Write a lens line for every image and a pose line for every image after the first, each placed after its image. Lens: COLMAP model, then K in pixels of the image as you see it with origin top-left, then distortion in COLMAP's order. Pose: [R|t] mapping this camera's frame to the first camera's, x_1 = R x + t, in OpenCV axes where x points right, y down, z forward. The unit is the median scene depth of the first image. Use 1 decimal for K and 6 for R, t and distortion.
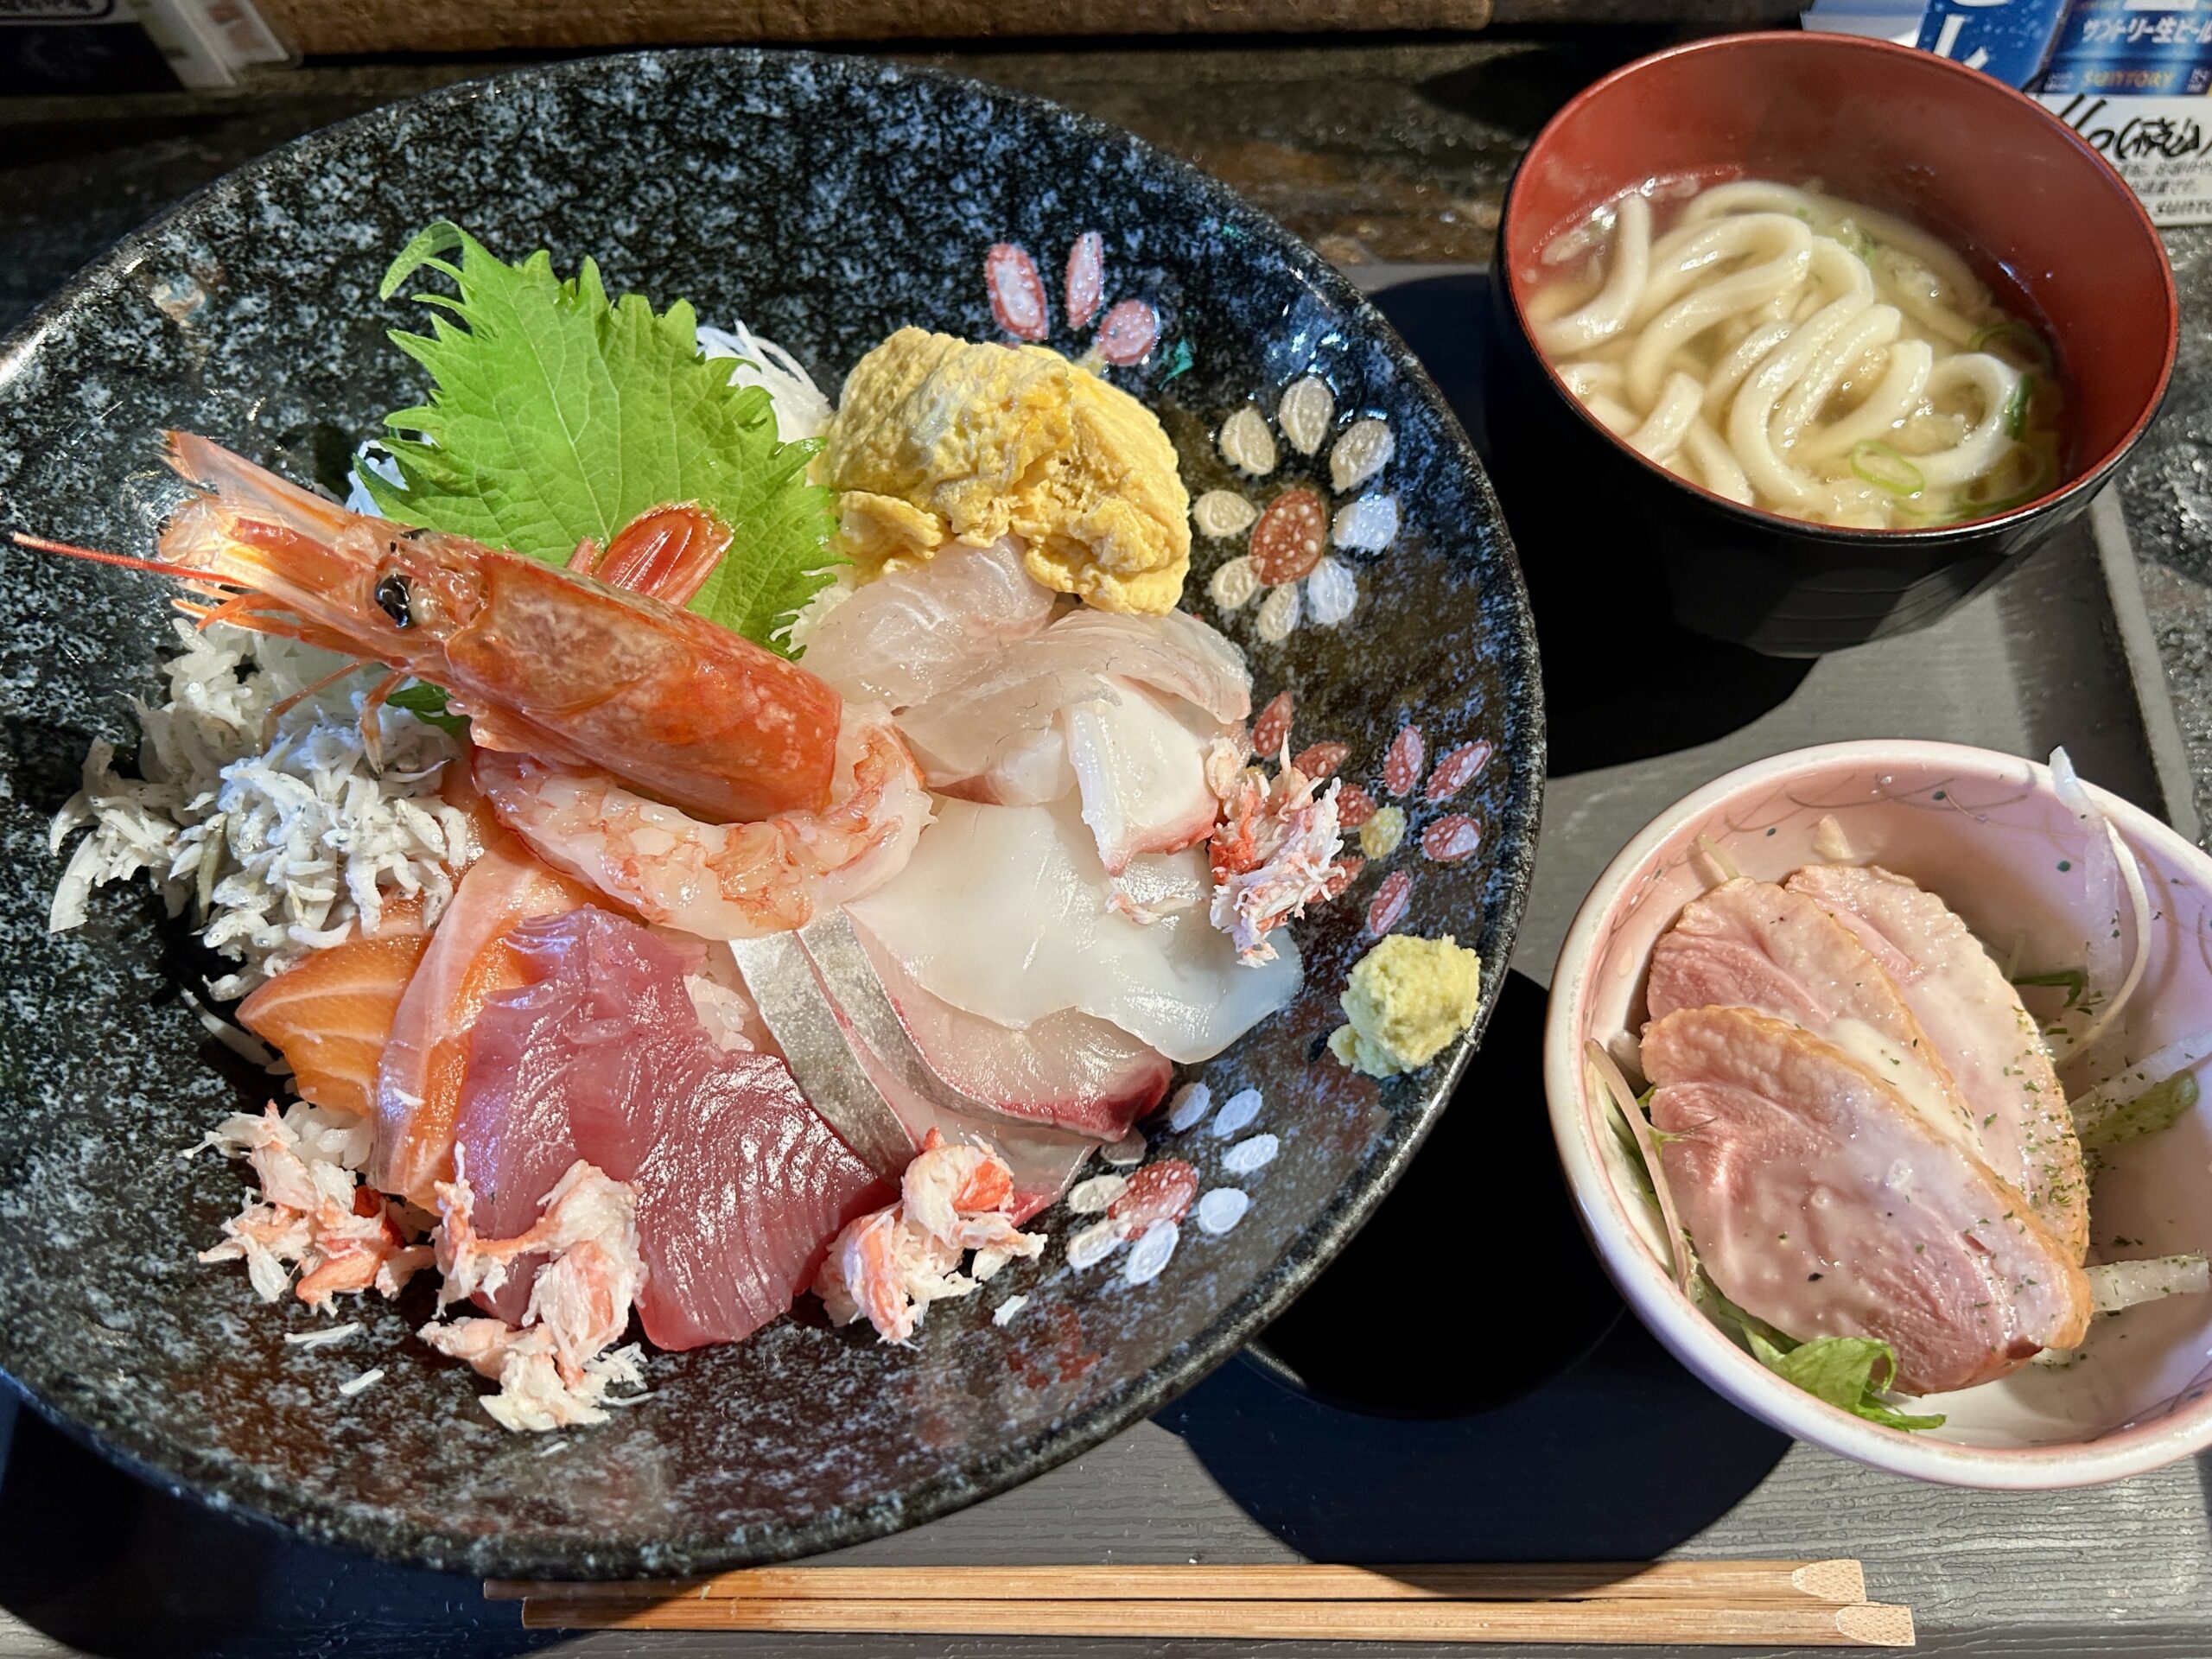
lens RADIAL K [[1789.2, 0, 1219.5], [0, 1789.2, 1026.9], [0, 0, 1]] dist [0.056077, -0.039250]
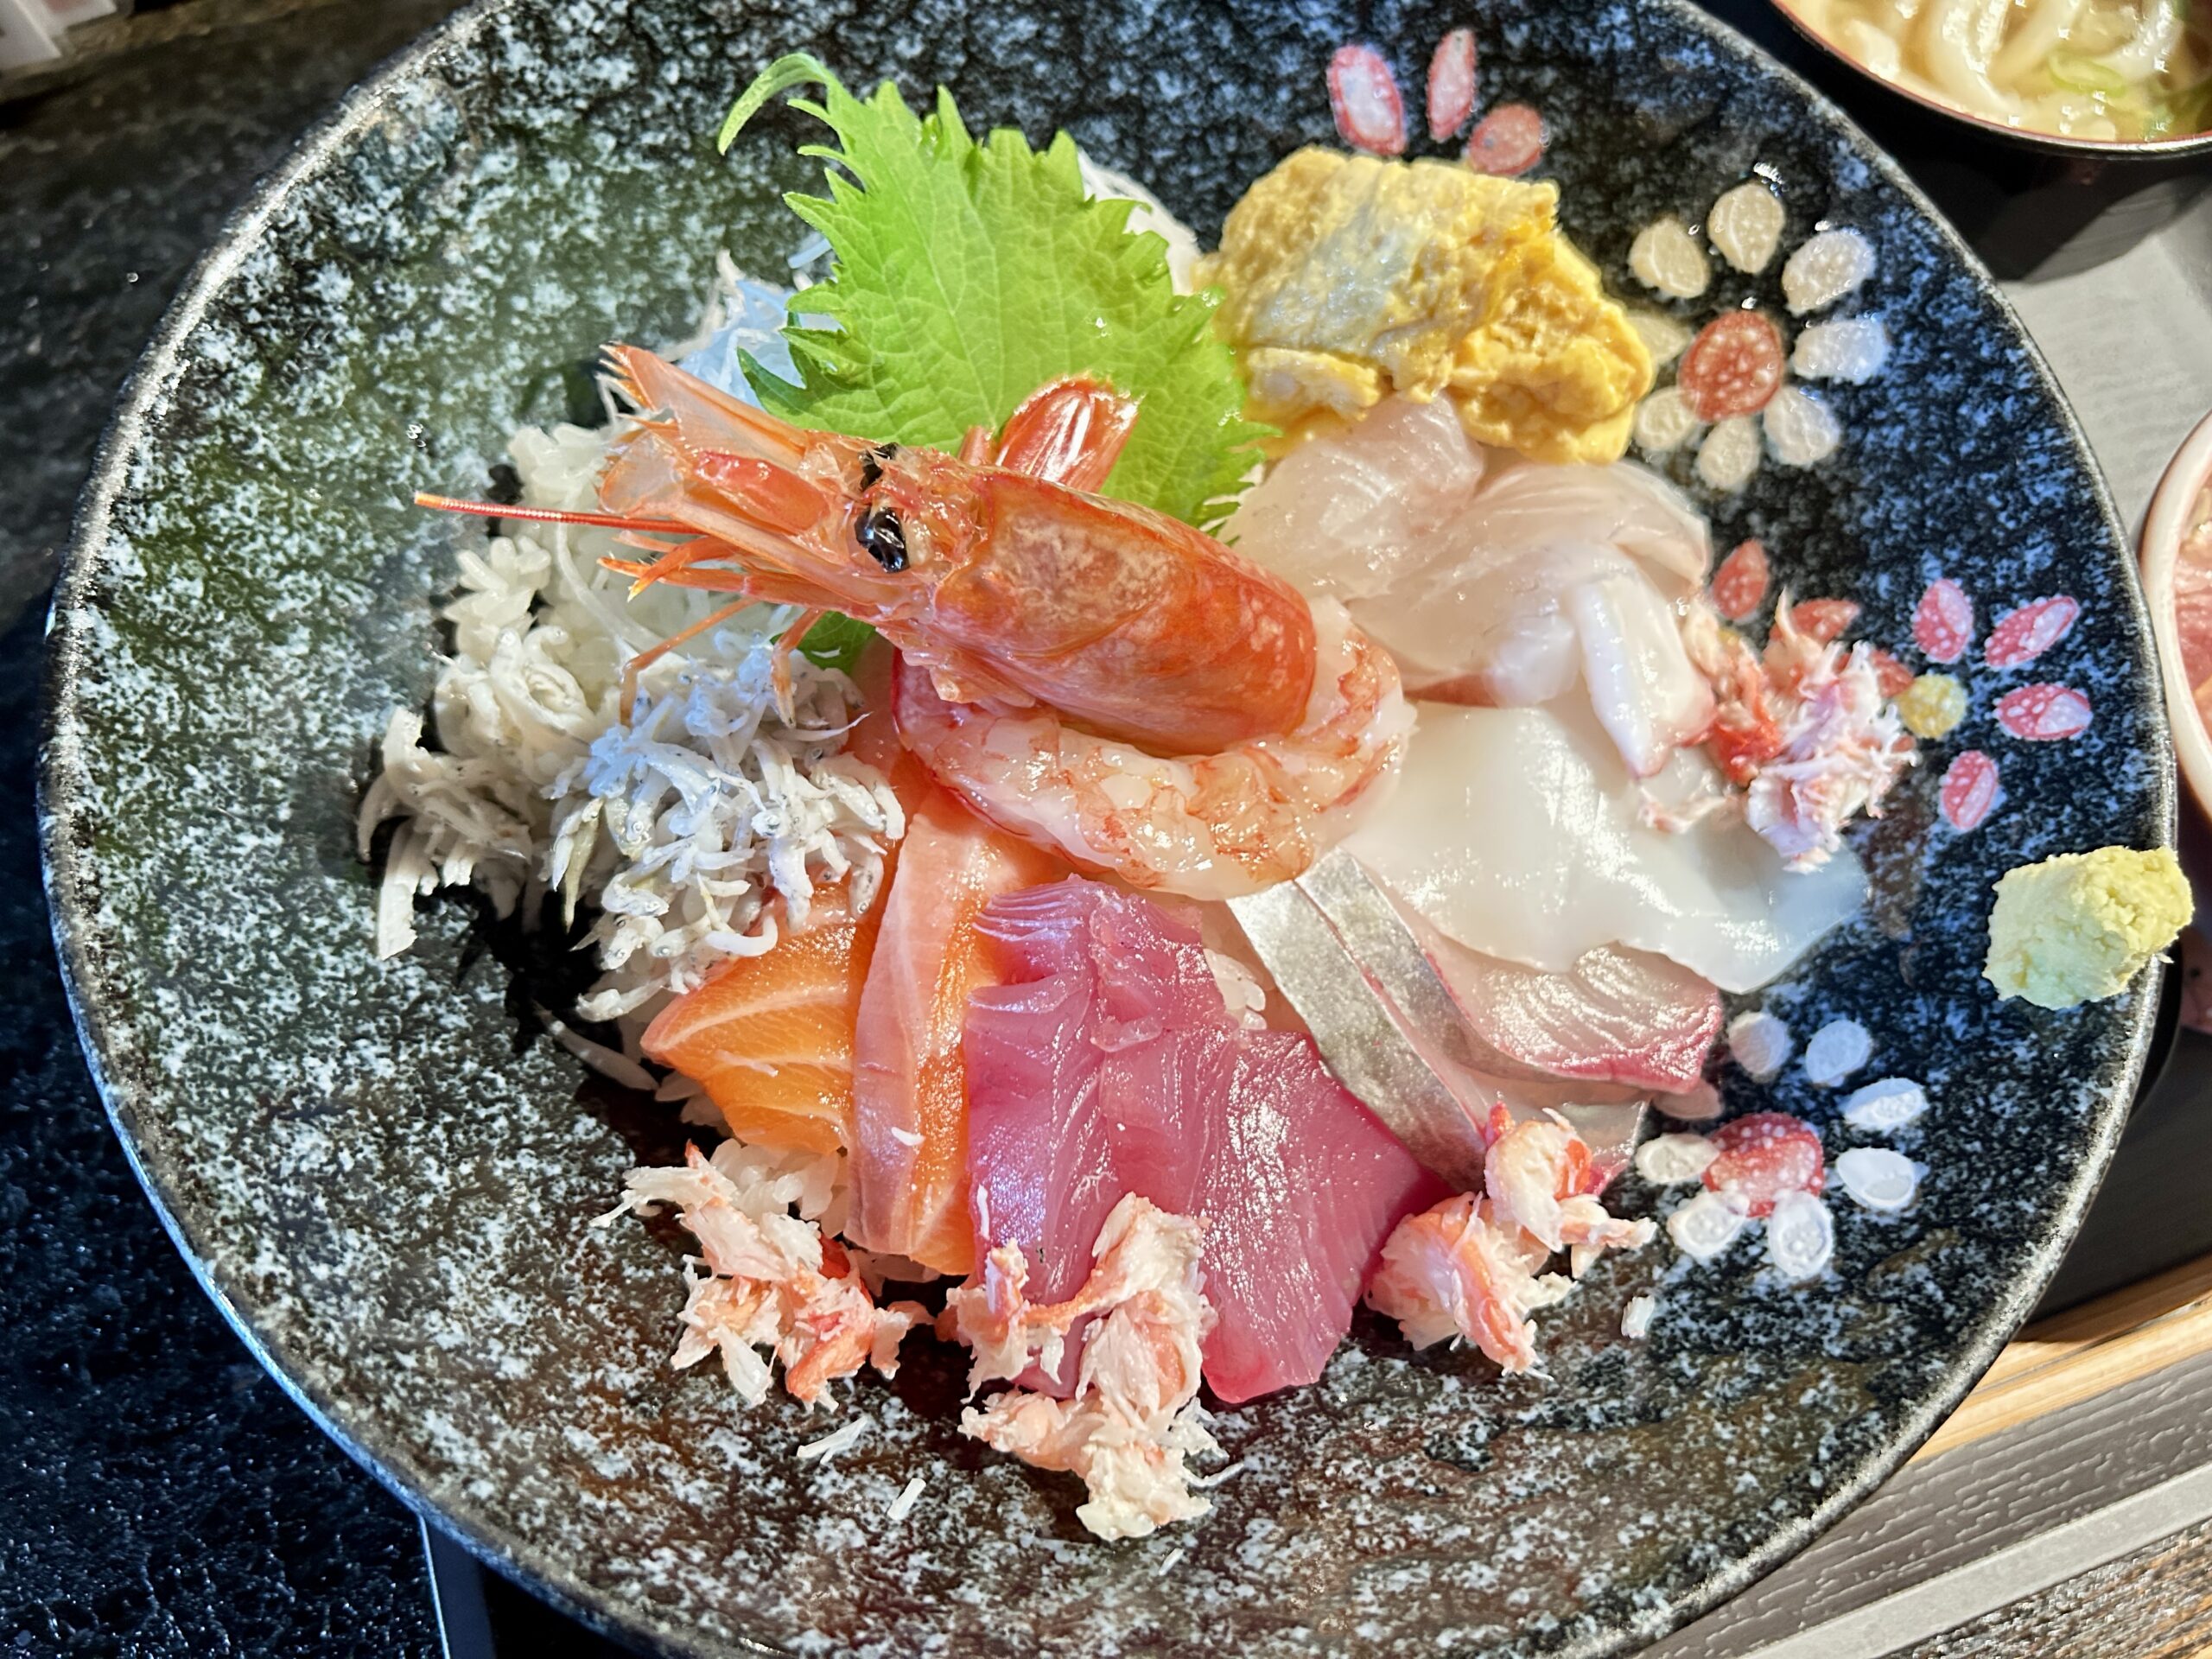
lens RADIAL K [[1713.0, 0, 1208.7], [0, 1713.0, 825.8], [0, 0, 1]] dist [0.006440, -0.006451]
pose [[0.991699, -0.083491, 0.097784, -0.334721], [0.080663, 0.996210, 0.032536, -0.102655], [-0.100130, -0.024379, 0.994676, 0.196184]]
